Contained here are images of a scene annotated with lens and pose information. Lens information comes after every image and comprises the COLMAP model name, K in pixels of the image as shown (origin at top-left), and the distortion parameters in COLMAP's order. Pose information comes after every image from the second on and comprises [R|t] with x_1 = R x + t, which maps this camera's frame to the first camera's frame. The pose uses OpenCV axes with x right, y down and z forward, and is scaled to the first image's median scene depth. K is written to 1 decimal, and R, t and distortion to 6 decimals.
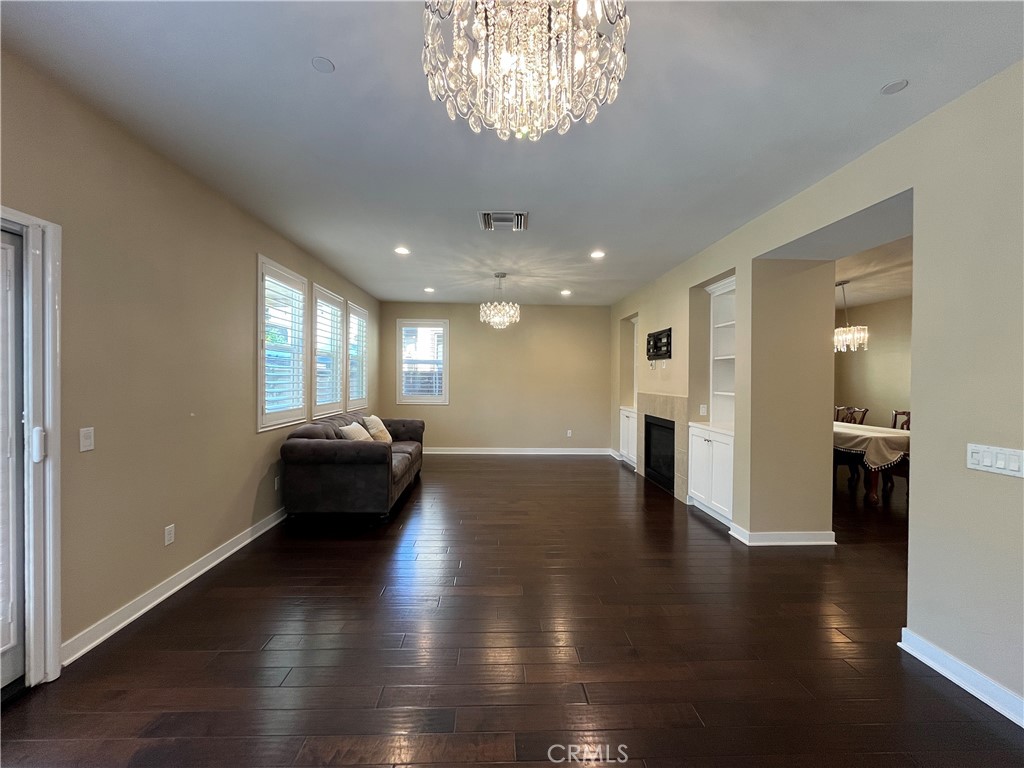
lens RADIAL K [[411.9, 0, 509.2], [0, 411.9, 380.5], [0, 0, 1]] dist [-0.001570, -0.000453]
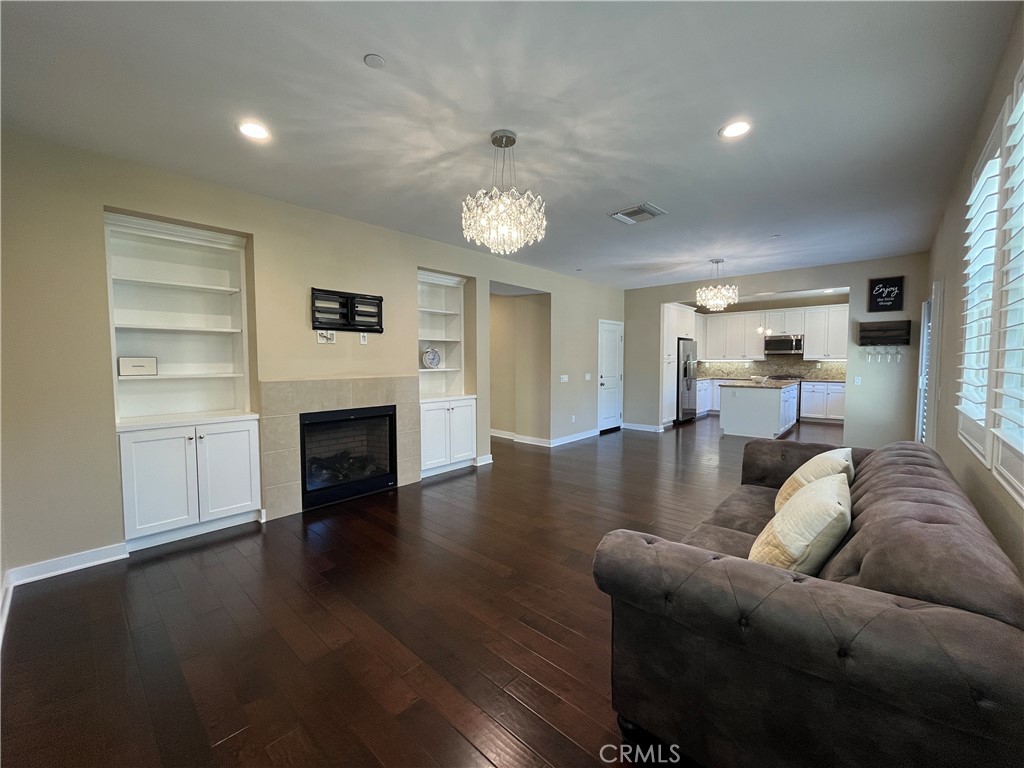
lens RADIAL K [[411.9, 0, 508.7], [0, 411.9, 383.1], [0, 0, 1]] dist [-0.001570, -0.000453]
pose [[-0.706890, -0.047709, 0.705713, -0.430365], [0.000608, 0.997681, 0.068056, -0.009596], [-0.707323, 0.048537, -0.705222, 1.551361]]
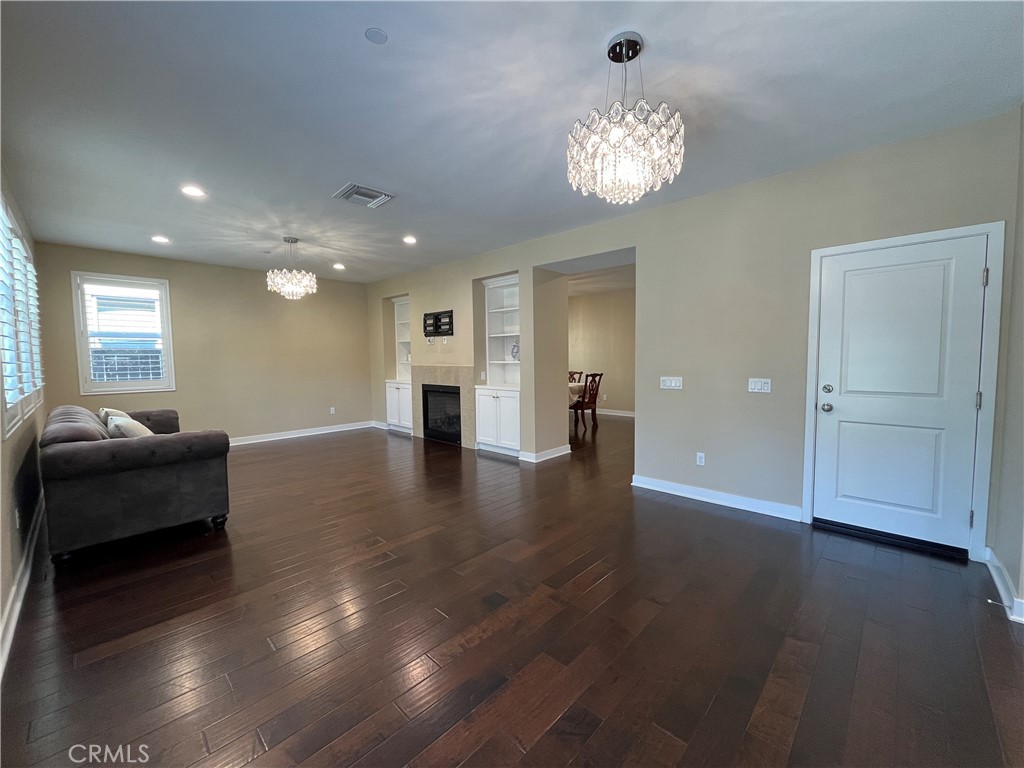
lens RADIAL K [[411.9, 0, 508.5], [0, 411.9, 380.4], [0, 0, 1]] dist [-0.001570, -0.000453]
pose [[0.721138, -0.057862, 0.690371, -0.369357], [0.022528, 0.997938, 0.060107, 0.010656], [-0.692425, -0.027793, 0.720954, 0.006241]]
